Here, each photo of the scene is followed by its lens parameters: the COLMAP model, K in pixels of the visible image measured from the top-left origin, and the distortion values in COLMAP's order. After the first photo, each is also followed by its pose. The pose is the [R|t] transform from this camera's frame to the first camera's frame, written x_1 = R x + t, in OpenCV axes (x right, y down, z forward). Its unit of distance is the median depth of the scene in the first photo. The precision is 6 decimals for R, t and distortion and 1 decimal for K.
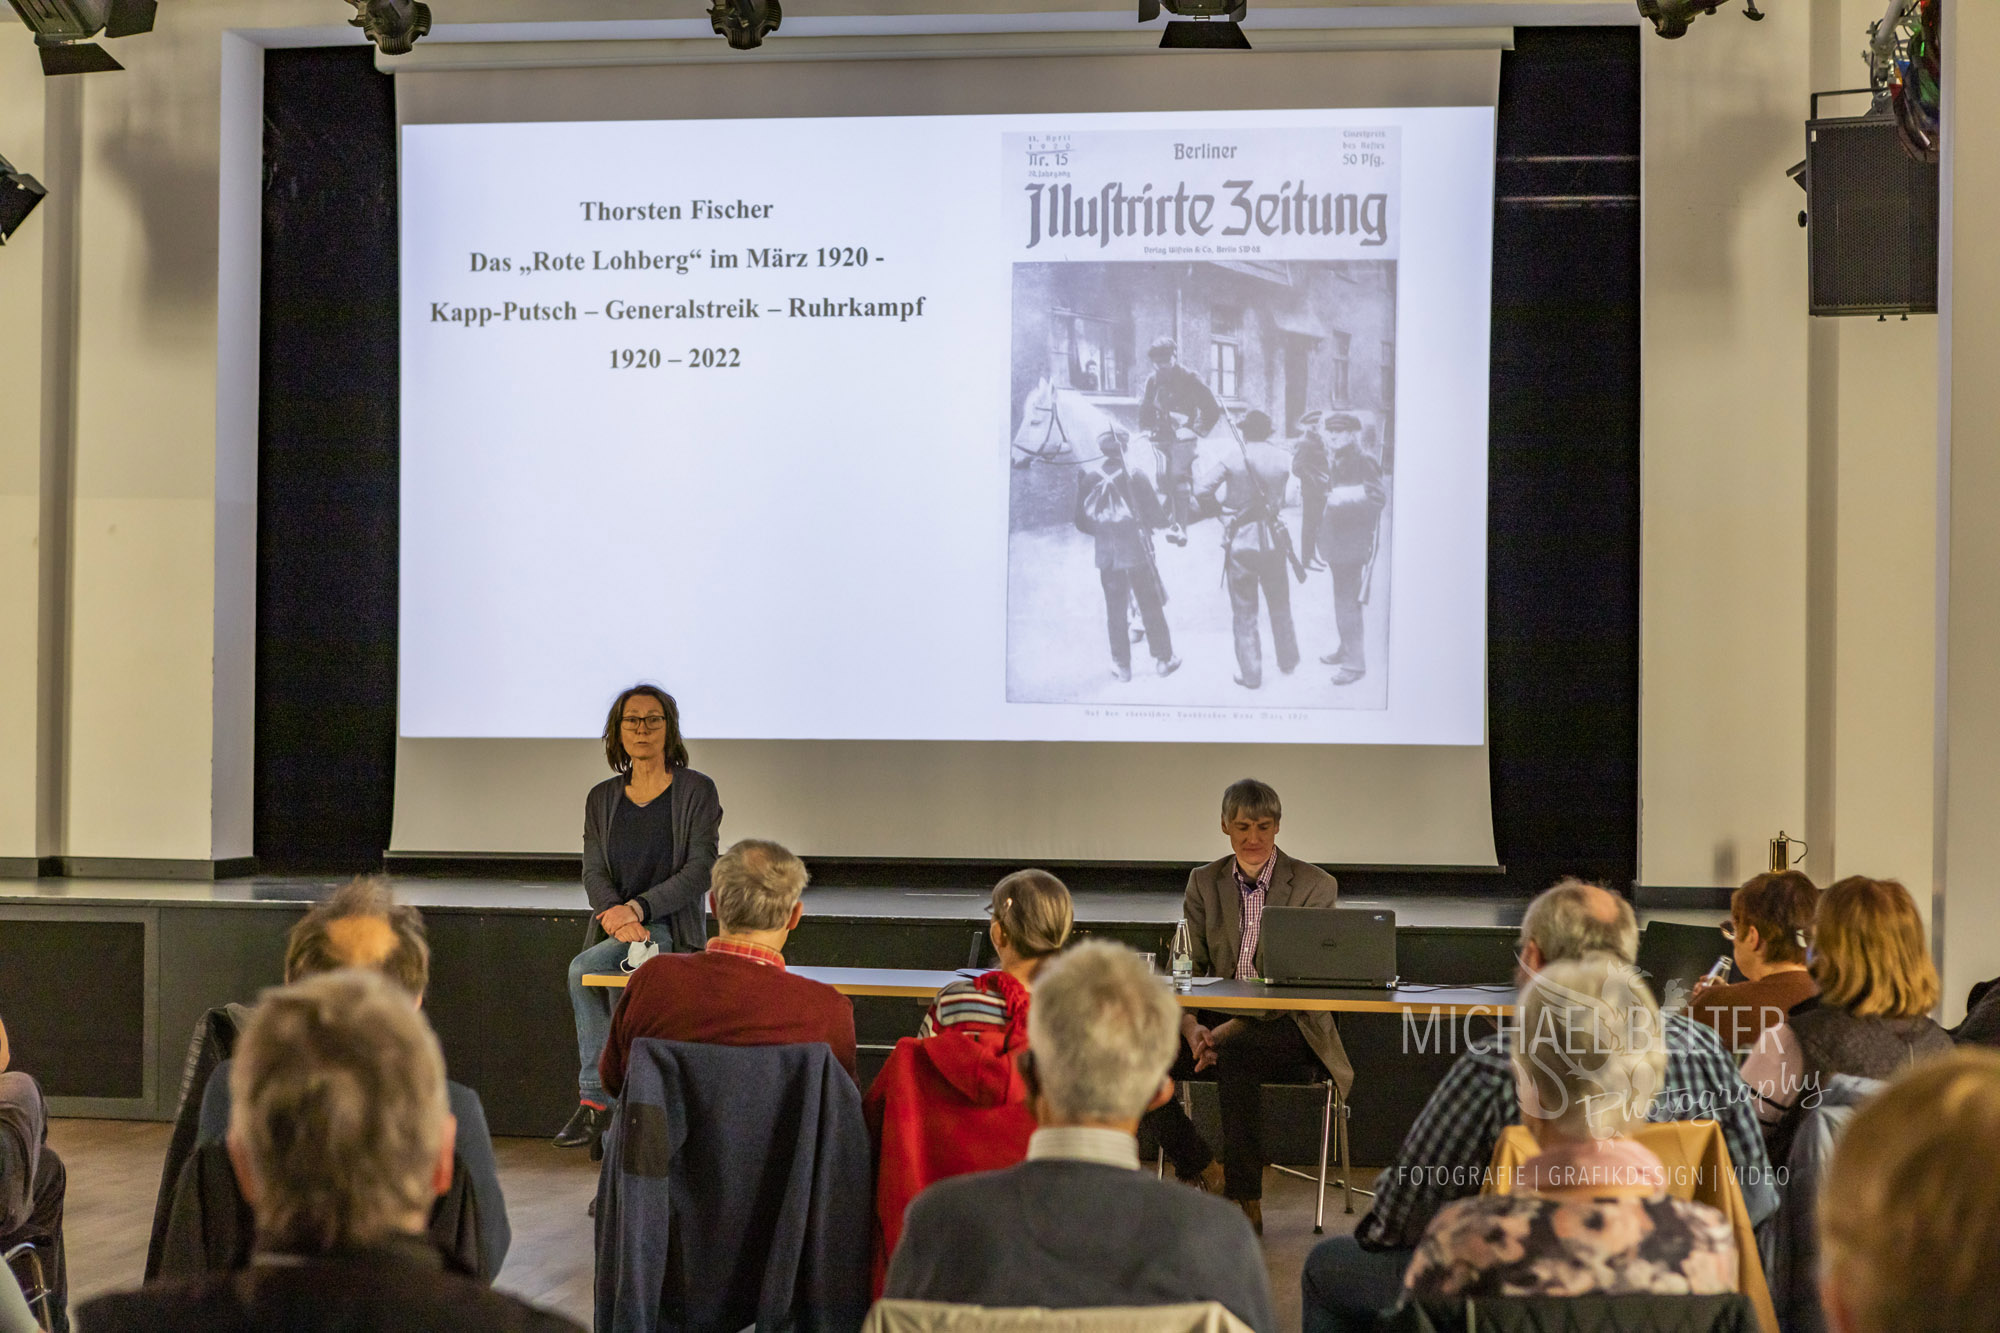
lens RADIAL K [[3950.3, 0, 998.5], [0, 3950.3, 672.0], [0, 0, 1]] dist [-0.042083, 0.000000]
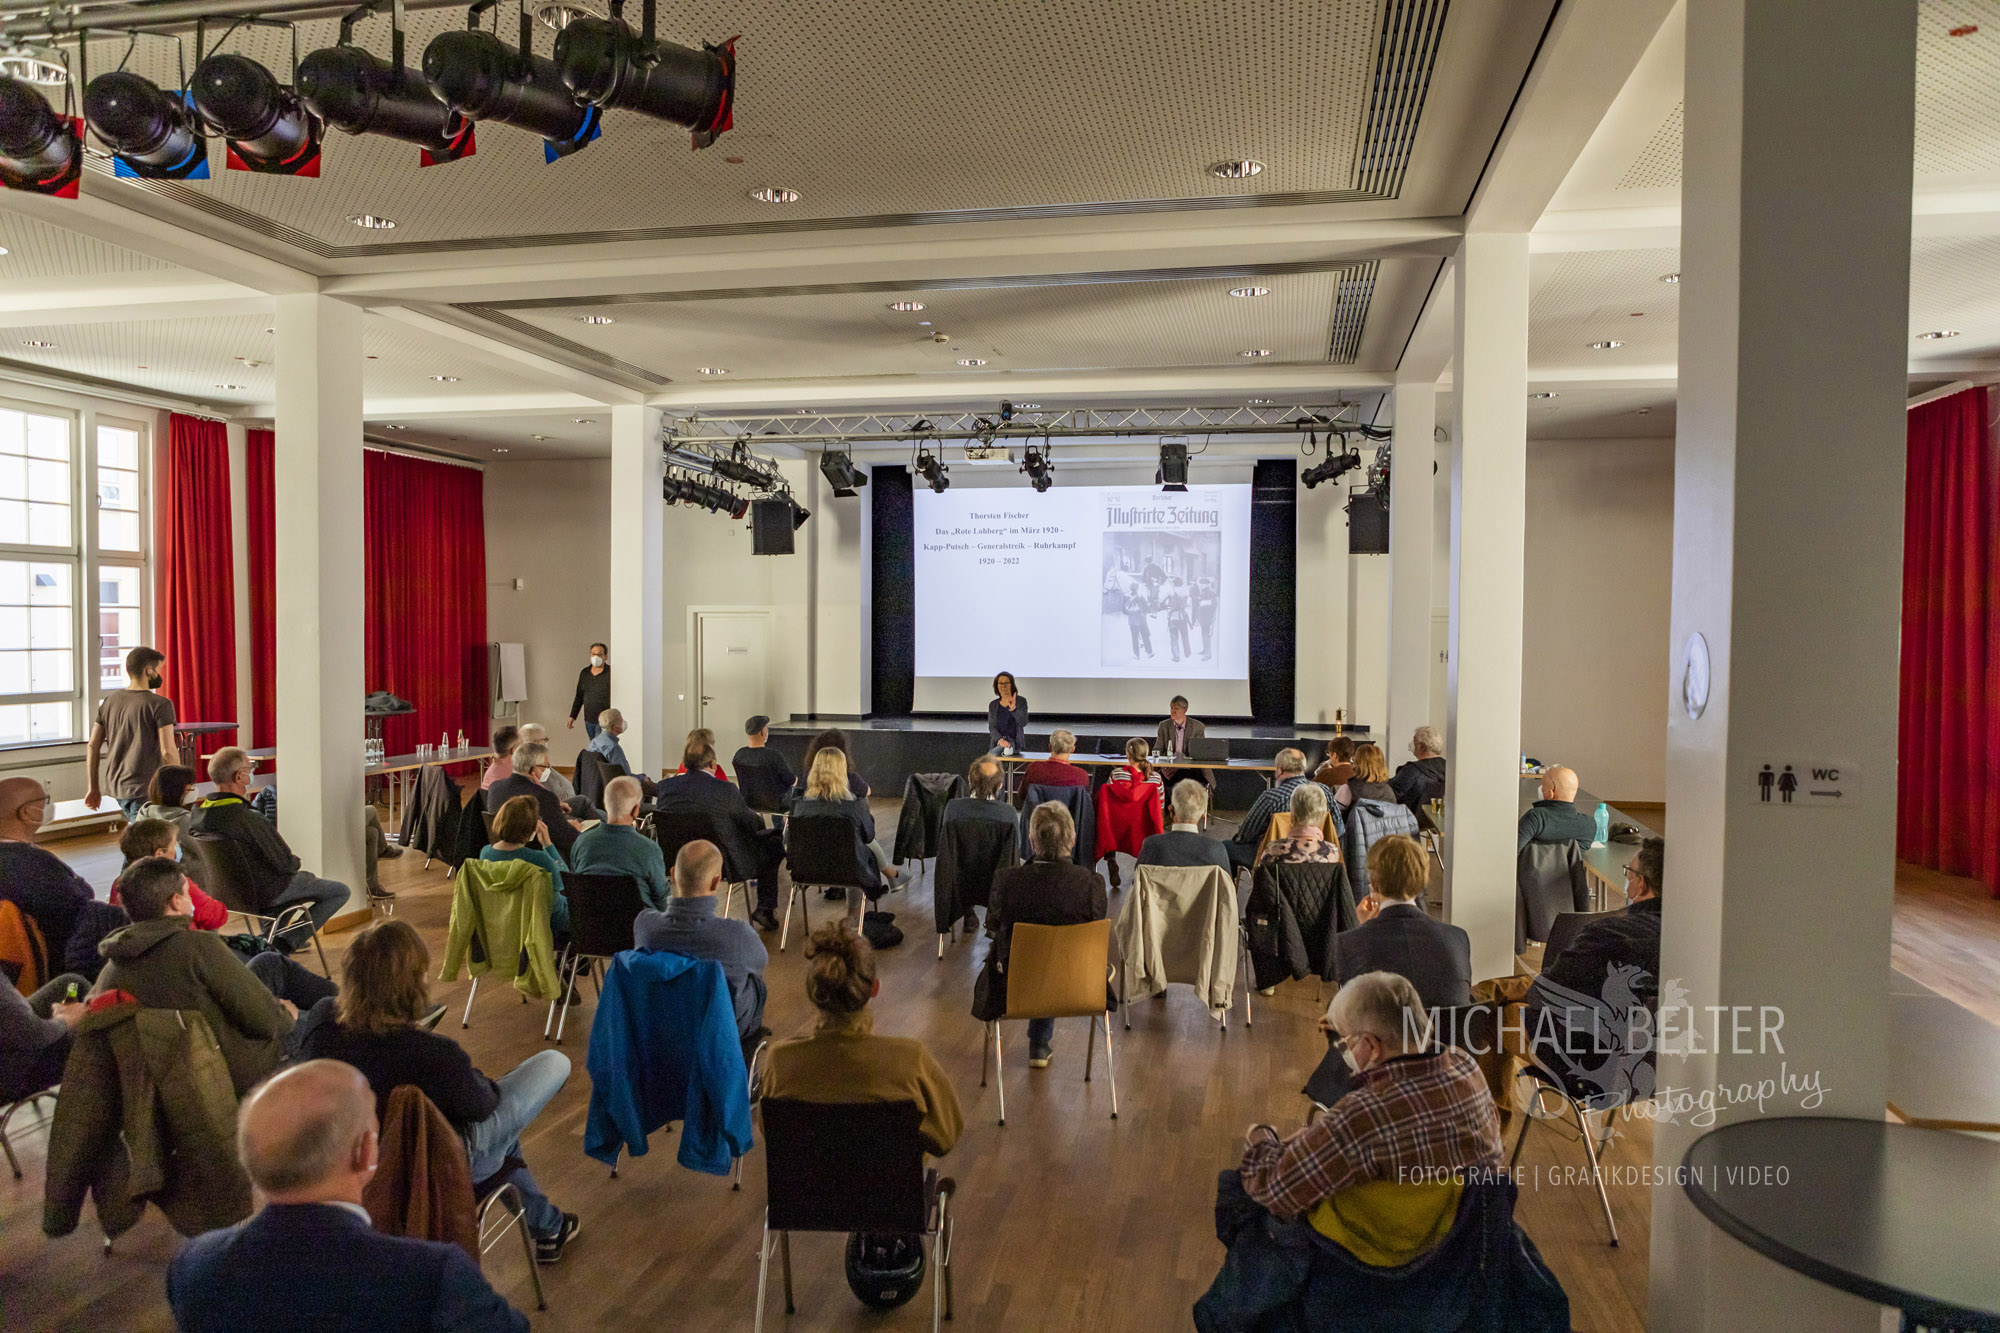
lens RADIAL K [[1383.1, 0, 1000.9], [0, 1383.1, 670.7], [0, 0, 1]] dist [-0.034103, 0.001018]
pose [[0.999244, -0.003578, -0.038724, -0.037389], [0.005070, 0.999246, 0.038500, -0.033727], [0.038557, -0.038667, 0.998508, -0.153752]]
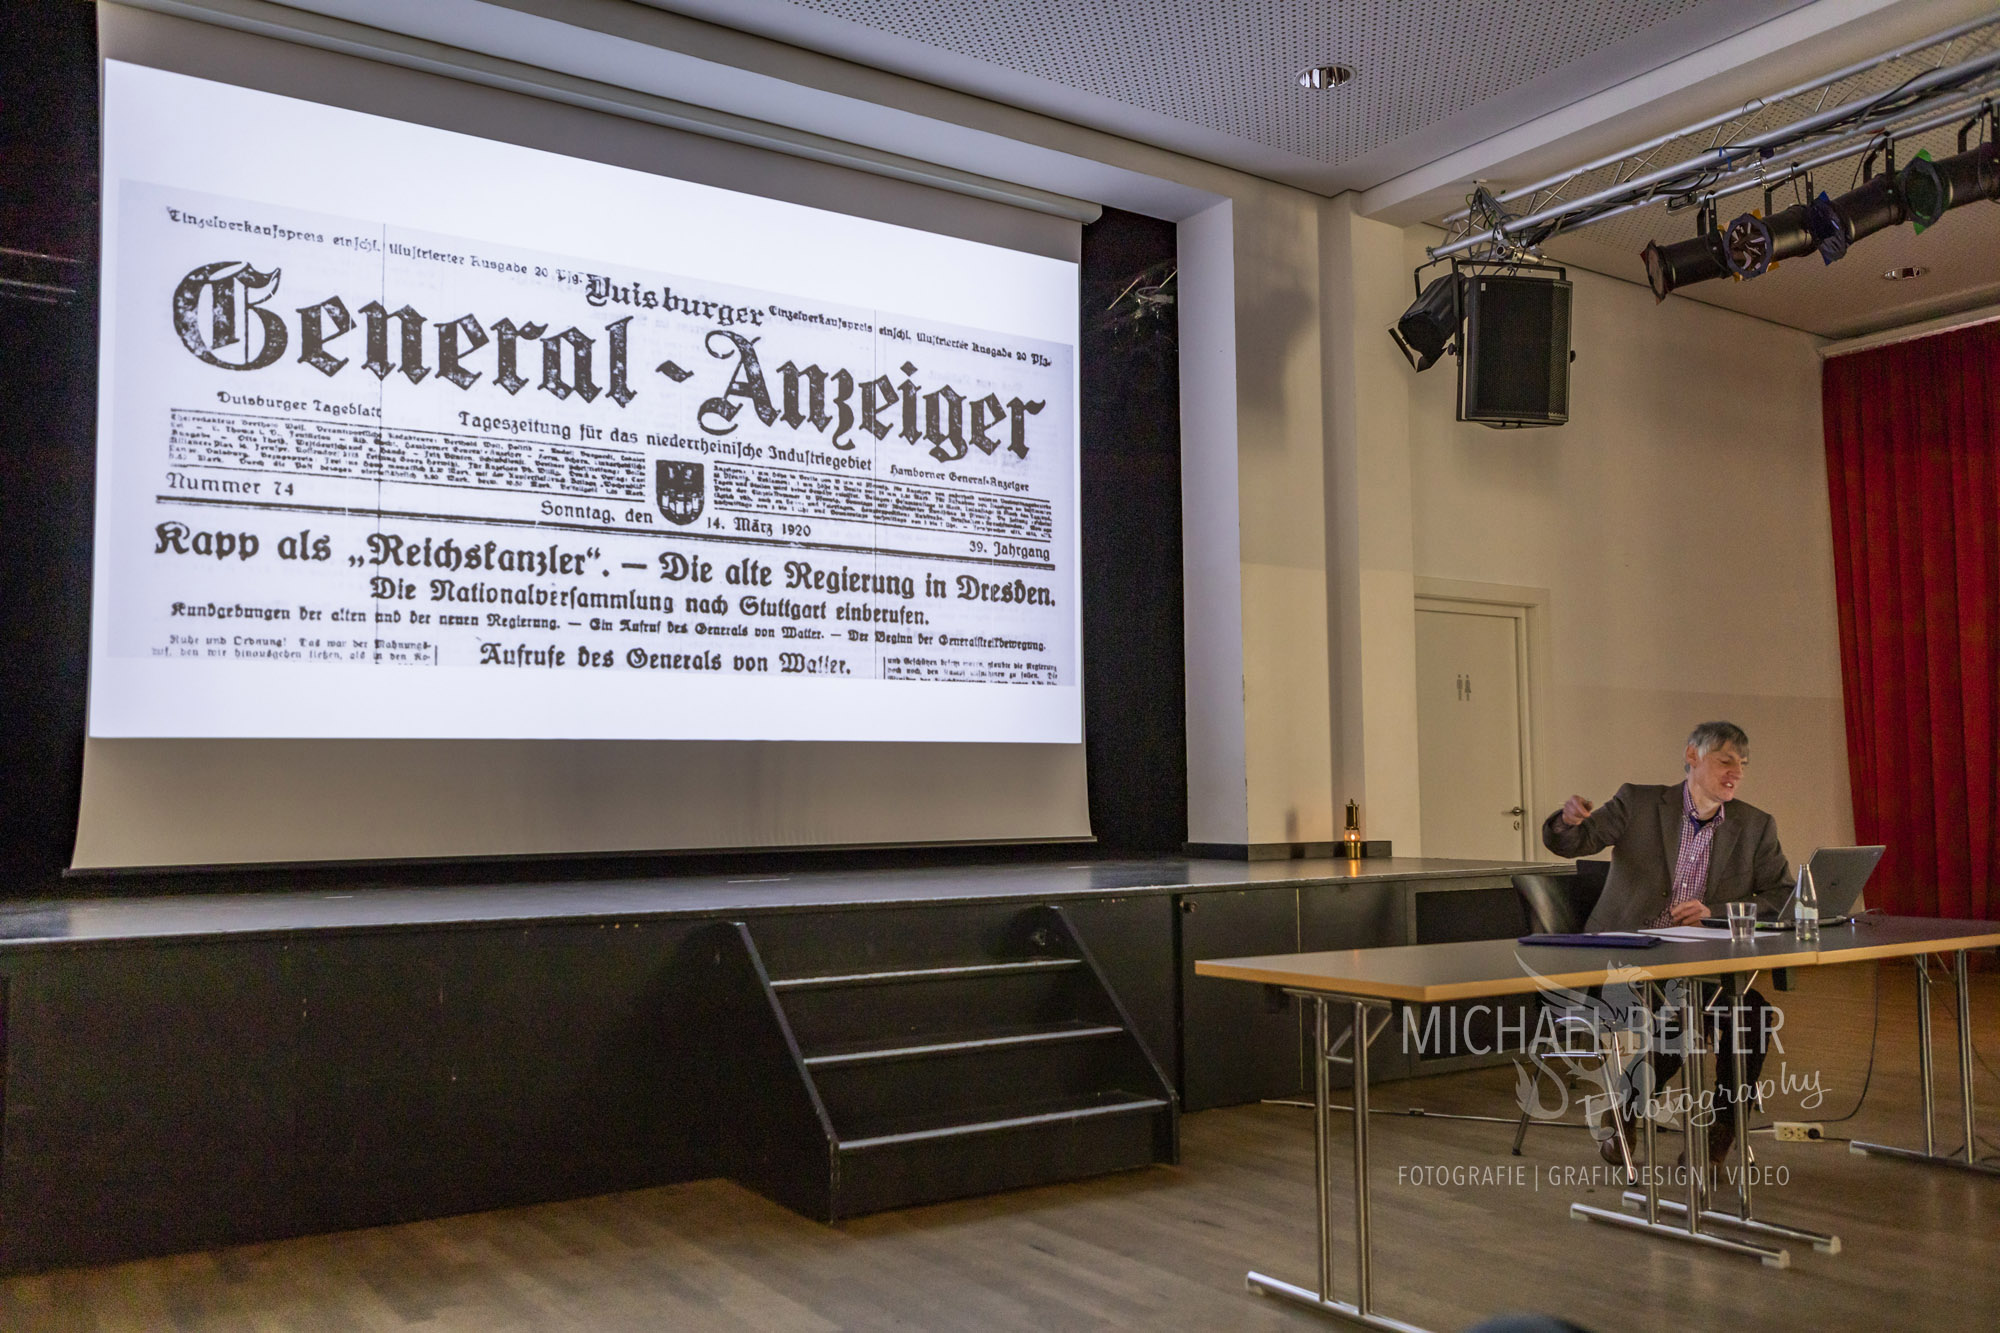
lens RADIAL K [[1667.6, 0, 1008.7], [0, 1667.6, 649.1], [0, 0, 1]] dist [0.039923, 0.000829]
pose [[0.726547, 0.043776, 0.685721, -0.271670], [0.011307, 0.997072, -0.075633, 0.028742], [-0.687024, 0.062705, 0.723924, 0.611565]]
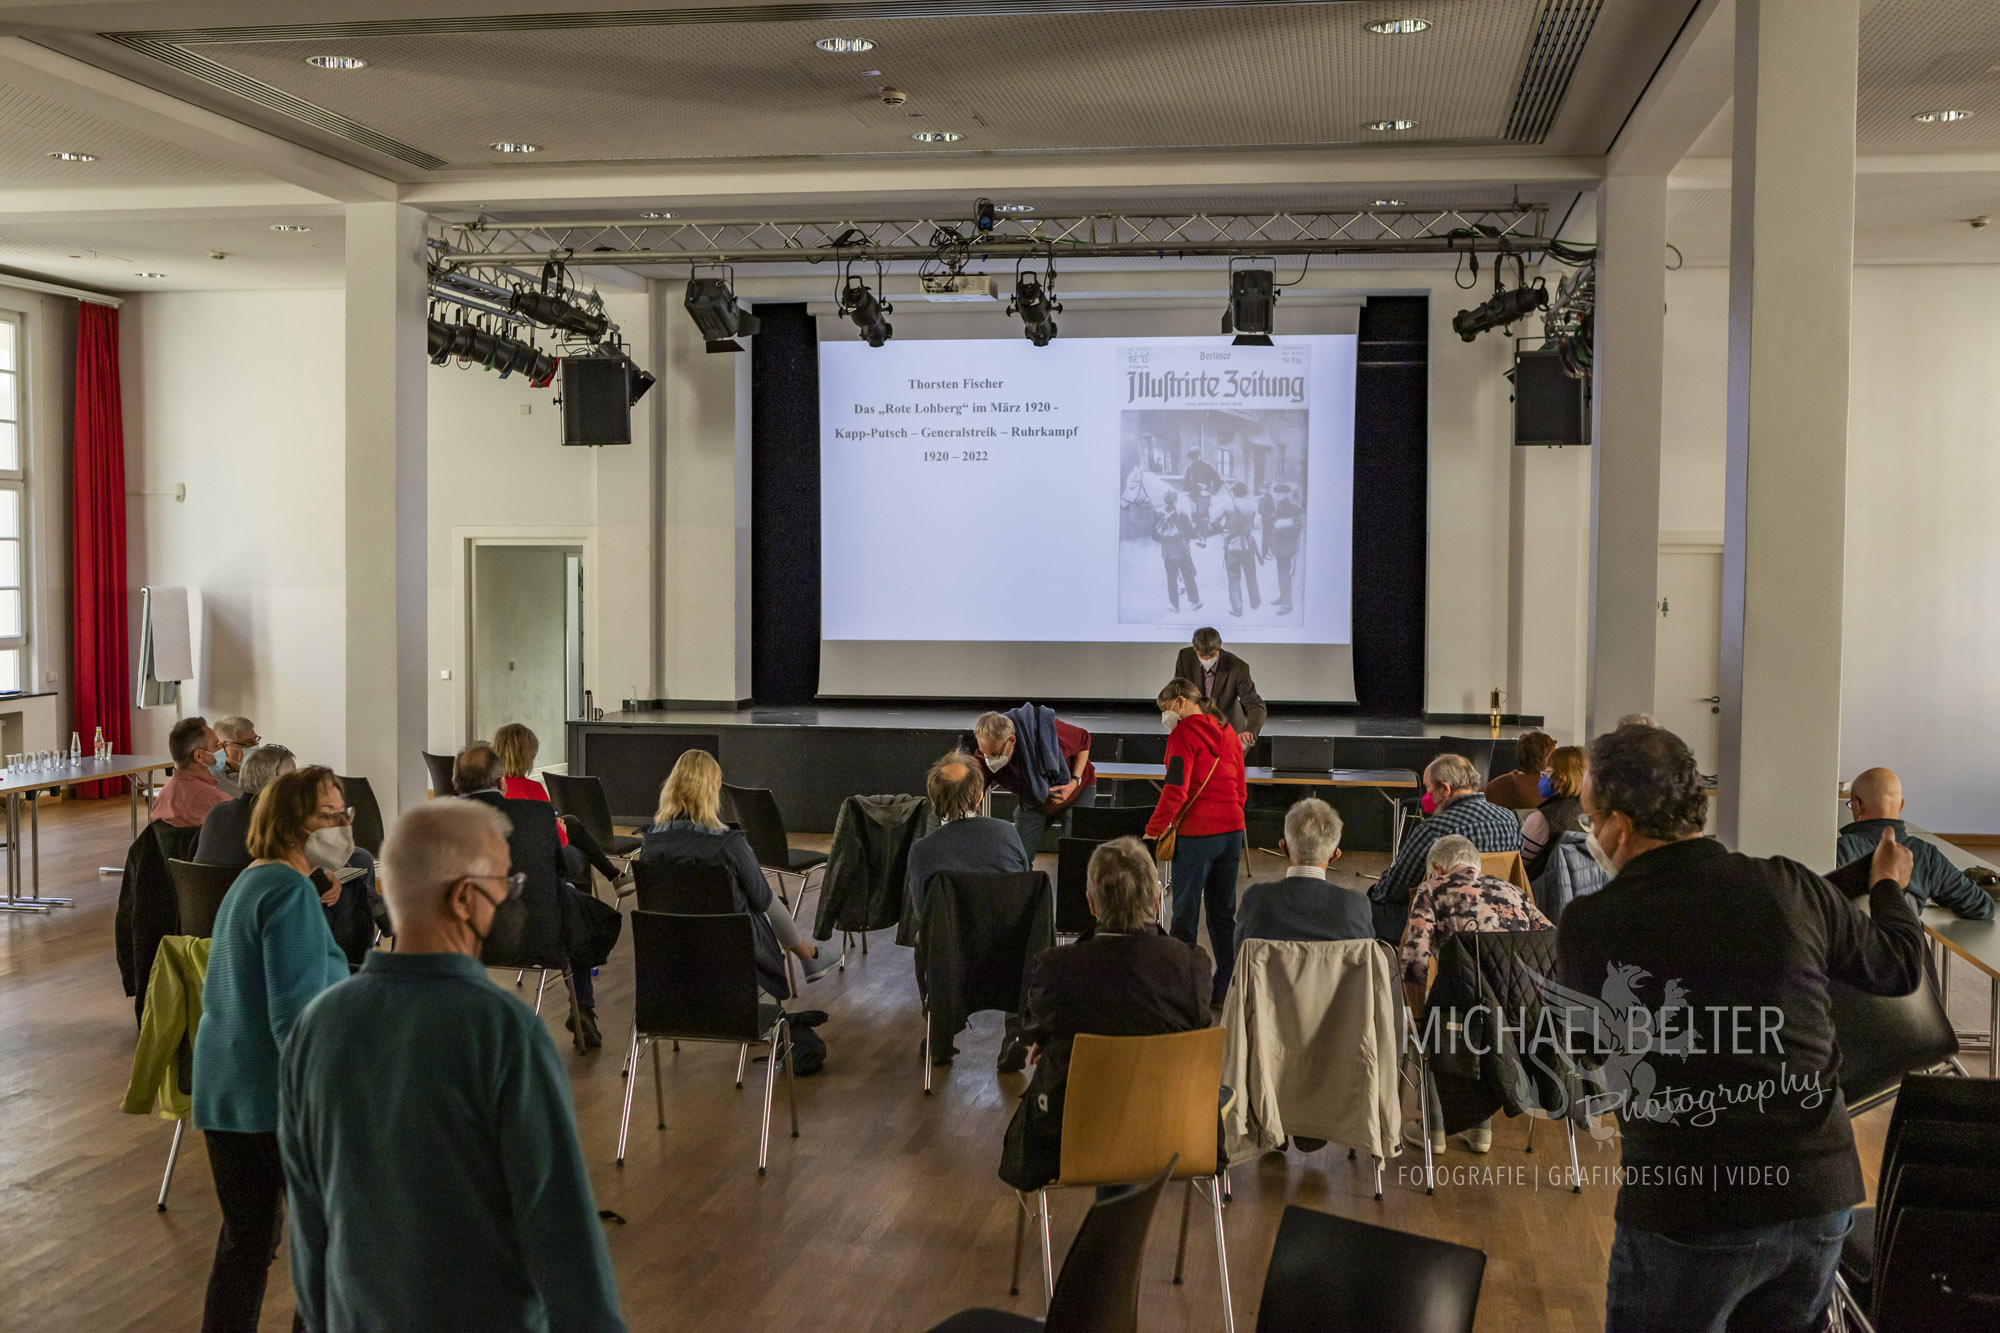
lens RADIAL K [[2184.9, 0, 996.5], [0, 2184.9, 670.3], [0, 0, 1]] dist [-0.017937, 0.000000]
pose [[0.999989, -0.004326, -0.001742, -0.060867], [0.004418, 0.998369, 0.056913, -0.033655], [0.001493, -0.056920, 0.998378, -0.148541]]
